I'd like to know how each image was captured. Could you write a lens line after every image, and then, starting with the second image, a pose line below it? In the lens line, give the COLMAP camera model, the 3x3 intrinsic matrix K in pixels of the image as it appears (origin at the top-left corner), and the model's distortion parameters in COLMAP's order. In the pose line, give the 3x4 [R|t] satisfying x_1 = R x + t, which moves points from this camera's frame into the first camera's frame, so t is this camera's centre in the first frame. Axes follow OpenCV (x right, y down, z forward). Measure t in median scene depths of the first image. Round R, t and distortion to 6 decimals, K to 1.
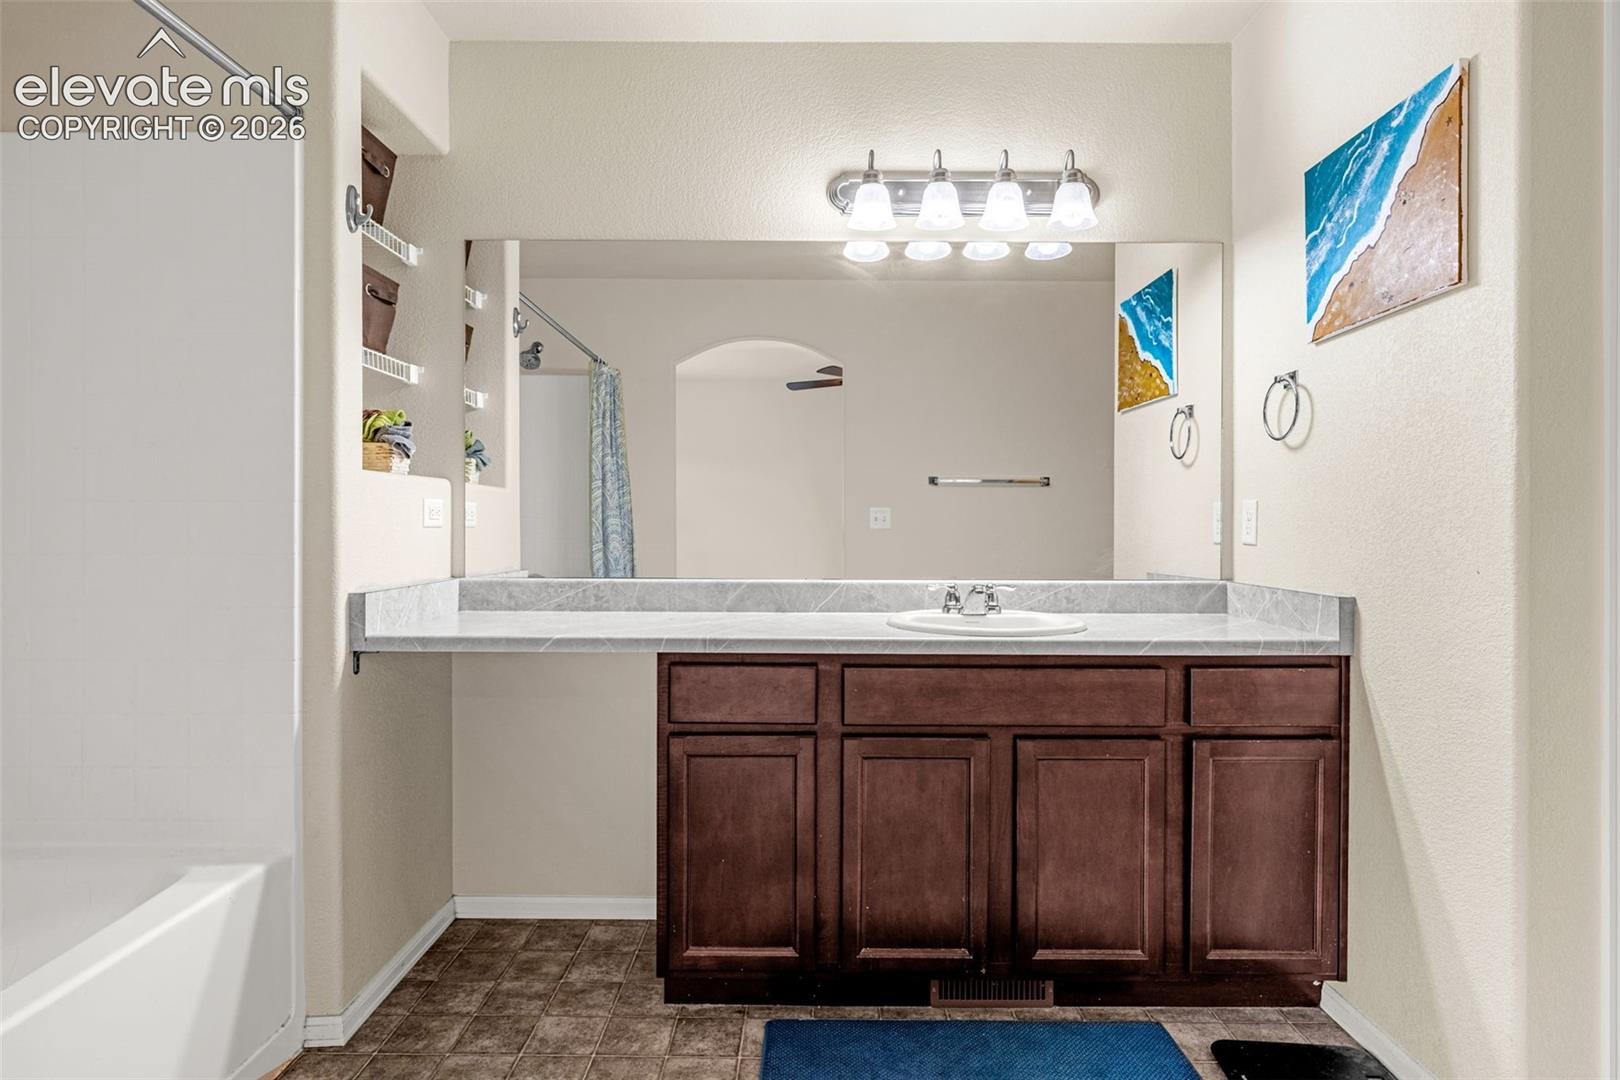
lens RADIAL K [[884.9, 0, 805.3], [0, 884.9, 540.0], [0, 0, 1]] dist [0.004549, -0.002748]
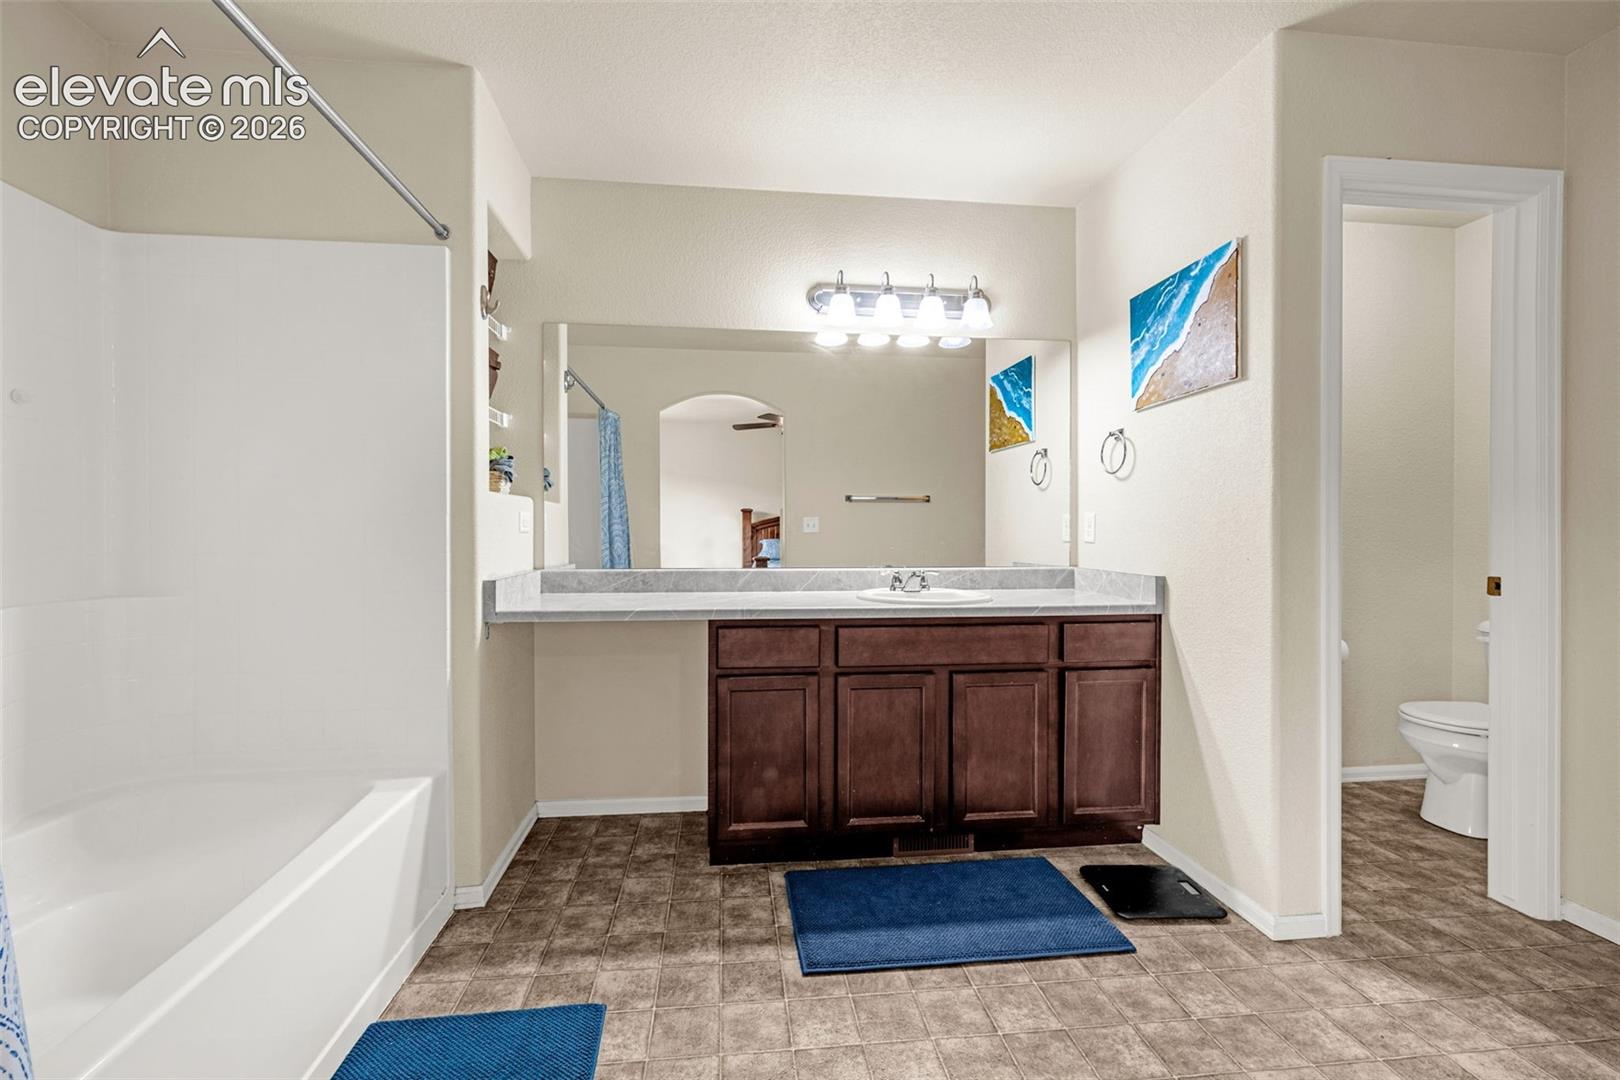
lens RADIAL K [[665.6, 0, 789.7], [0, 665.6, 542.7], [0, 0, 1]] dist [0.003349, 0.000431]
pose [[0.994177, -0.004376, 0.107670, -0.150067], [0.004021, 0.999986, 0.003511, -0.000796], [-0.107684, -0.003058, 0.994180, -0.084161]]
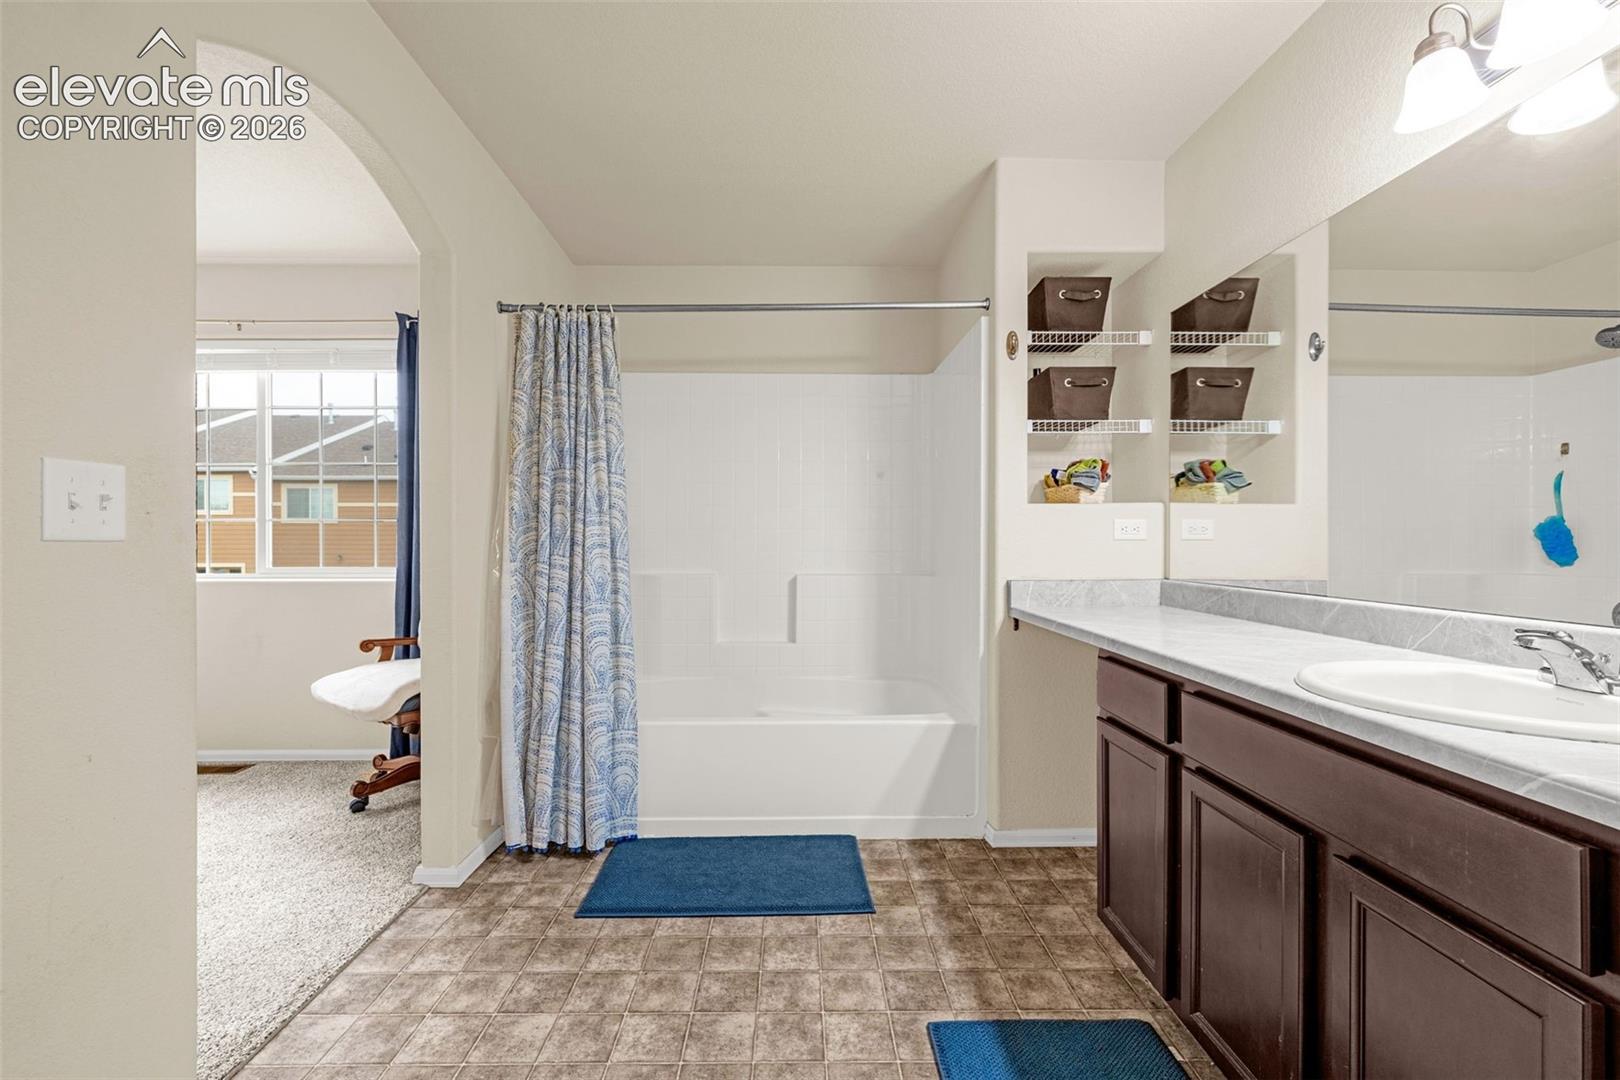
lens RADIAL K [[665.6, 0, 807.8], [0, 665.6, 560.9], [0, 0, 1]] dist [0.003349, 0.000431]
pose [[0.046834, 0.025477, -0.998578, 0.691720], [-0.012528, 0.999611, 0.024916, -0.003060], [0.998824, 0.011343, 0.047135, 0.562489]]
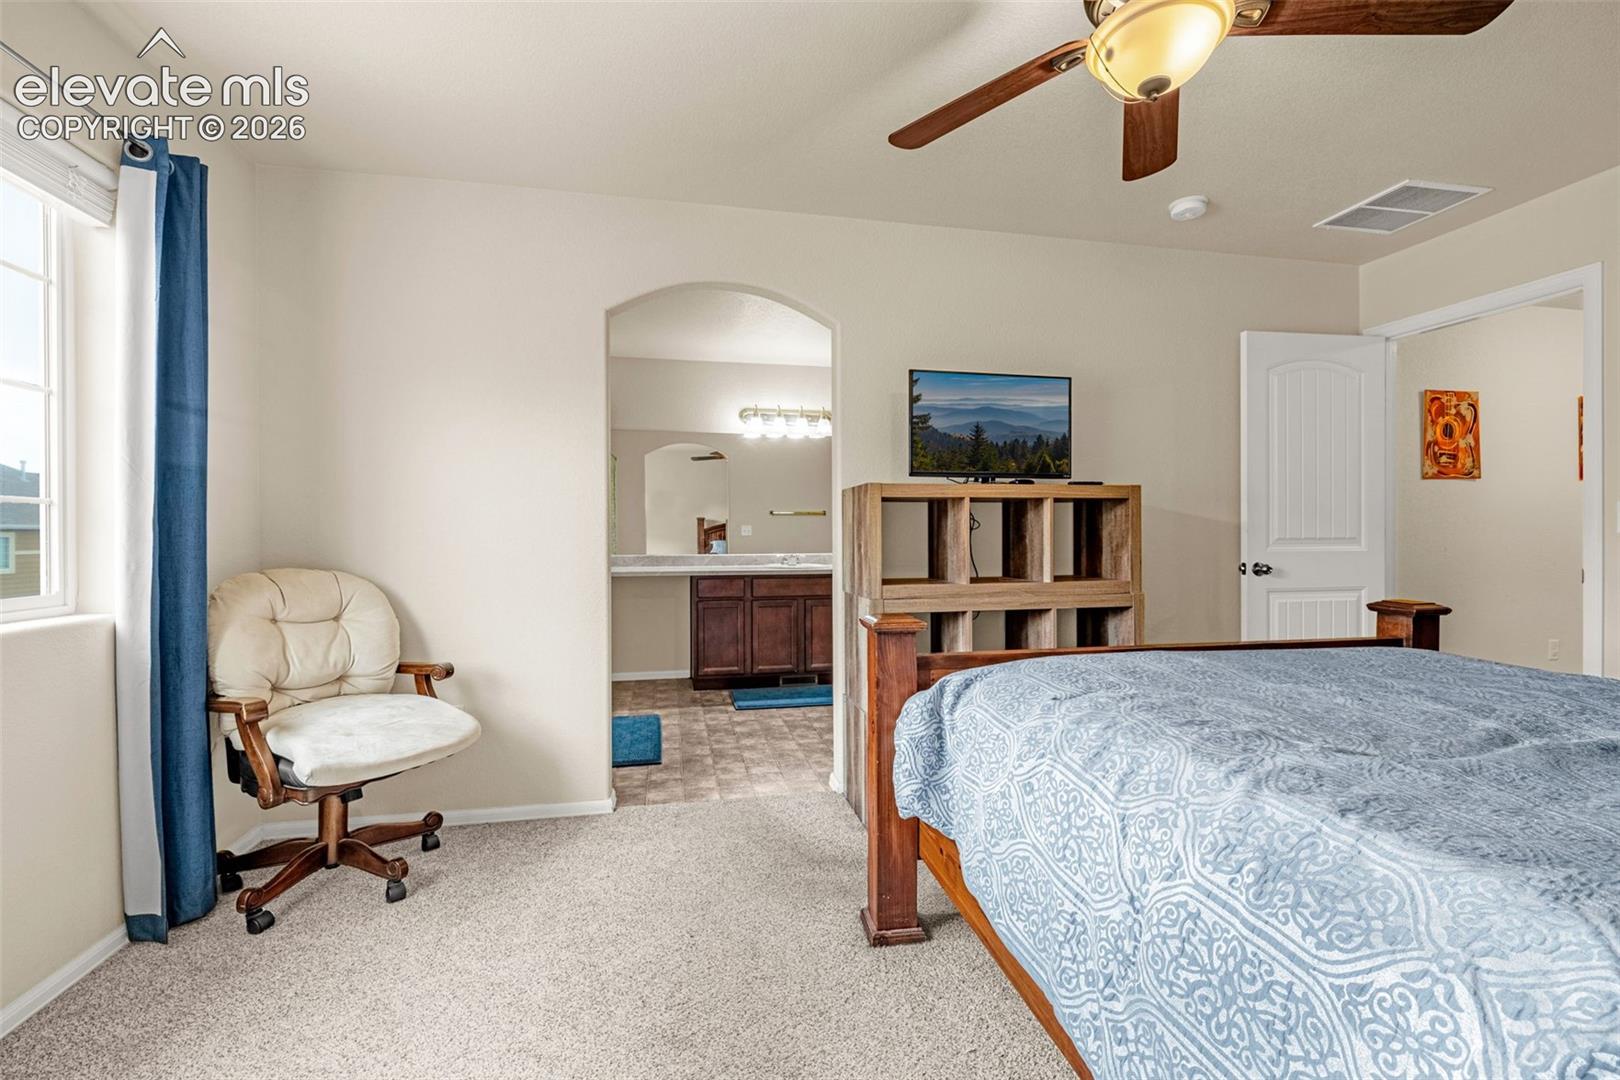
lens RADIAL K [[665.6, 0, 801.1], [0, 665.6, 537.8], [0, 0, 1]] dist [0.003349, 0.000431]
pose [[0.979008, -0.008603, 0.203641, -0.267390], [0.010308, 0.999920, -0.007314, 0.013723], [-0.203562, 0.009260, 0.979018, -1.364188]]
